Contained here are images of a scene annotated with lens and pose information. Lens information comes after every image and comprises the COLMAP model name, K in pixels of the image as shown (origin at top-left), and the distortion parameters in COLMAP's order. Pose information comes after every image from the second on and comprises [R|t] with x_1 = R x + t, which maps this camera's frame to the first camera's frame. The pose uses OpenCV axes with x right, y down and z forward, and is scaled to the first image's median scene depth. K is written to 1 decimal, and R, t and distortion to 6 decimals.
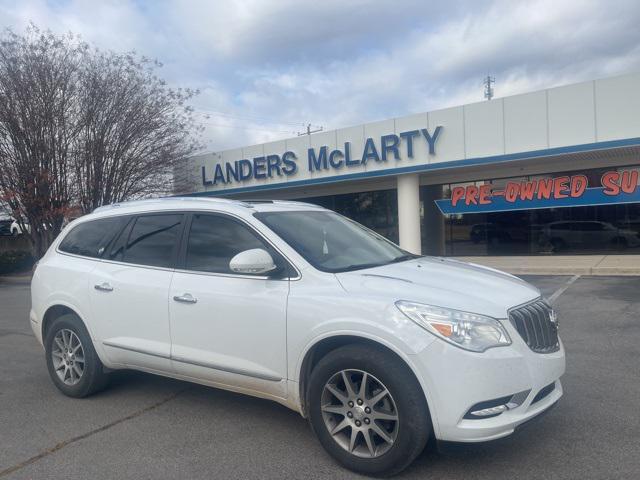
lens RADIAL K [[492.2, 0, 317.1], [0, 492.2, 250.4], [0, 0, 1]] dist [0.045579, -0.057987]
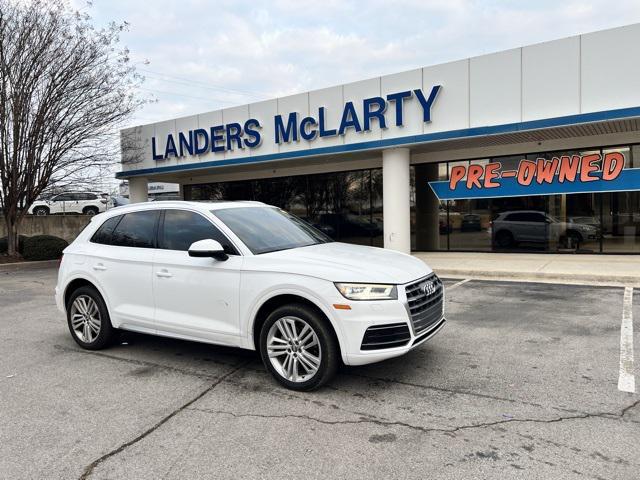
lens RADIAL K [[492.2, 0, 317.8], [0, 492.2, 244.0], [0, 0, 1]] dist [0.045579, -0.057987]
pose [[0.999740, 0.015752, 0.016488, 0.043940], [-0.016053, 0.999704, 0.018275, -0.011551], [-0.016195, -0.018535, 0.999697, 0.190366]]
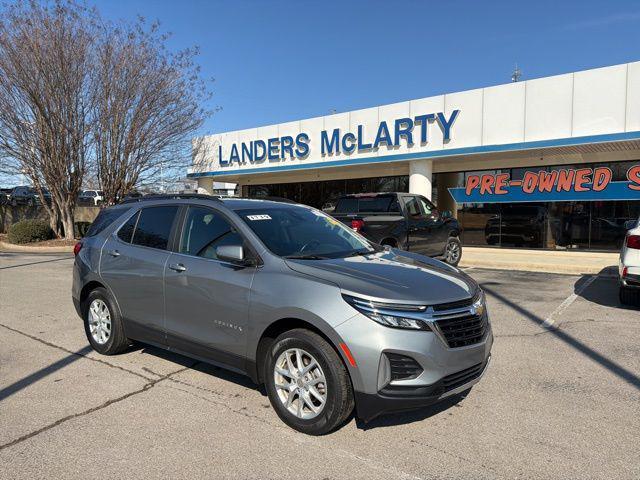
lens RADIAL K [[459.5, 0, 317.7], [0, 459.5, 248.1], [0, 0, 1]] dist [0.074402, -0.113157]
pose [[0.997382, 0.046558, -0.055328, 0.037549], [-0.044449, 0.998260, 0.038754, -0.007689], [0.057036, -0.036193, 0.997716, 0.072381]]
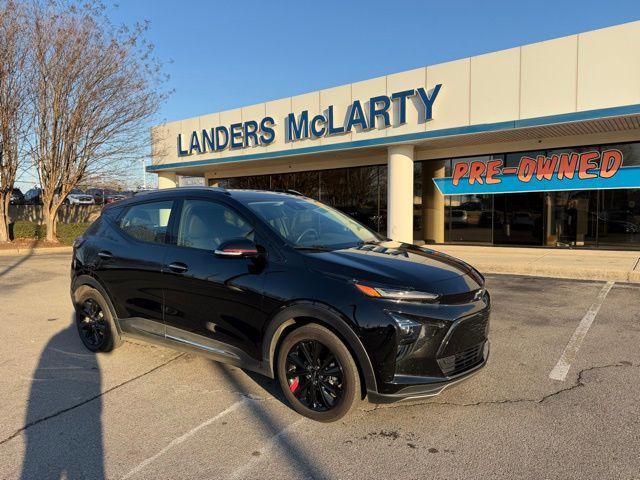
lens RADIAL K [[459.5, 0, 320.4], [0, 459.5, 248.4], [0, 0, 1]] dist [0.074402, -0.113157]
pose [[0.998484, 0.035256, -0.042267, 0.083032], [-0.033383, 0.998463, 0.044238, -0.009478], [0.043761, -0.042759, 0.998127, 0.195152]]
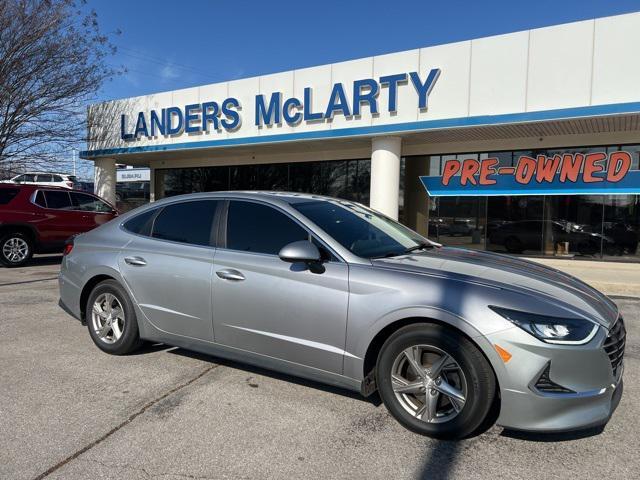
lens RADIAL K [[492.2, 0, 322.9], [0, 492.2, 246.4], [0, 0, 1]] dist [0.045579, -0.057987]
pose [[0.996165, 0.058698, 0.064881, 0.048498], [-0.060389, 0.997876, 0.024417, -0.004107], [-0.063310, -0.028241, 0.997594, 0.255928]]
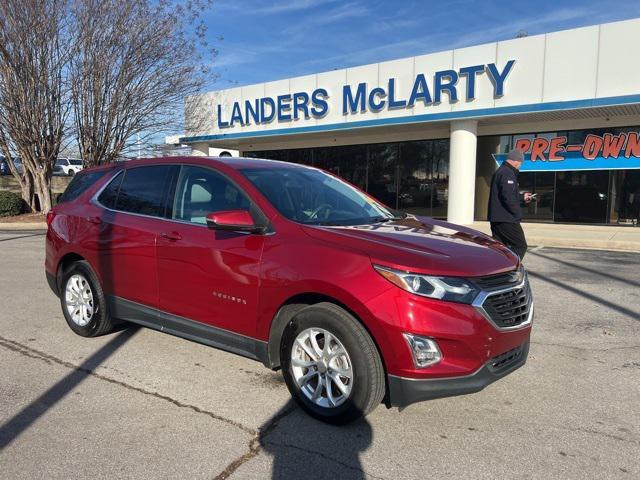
lens RADIAL K [[494.0, 0, 316.0], [0, 494.0, 246.4], [0, 0, 1]] dist [0.012467, -0.013575]
pose [[0.998523, 0.047525, -0.026335, -0.030347], [-0.045153, 0.995414, 0.084331, -0.002716], [0.030222, -0.083017, 0.996090, 0.141076]]
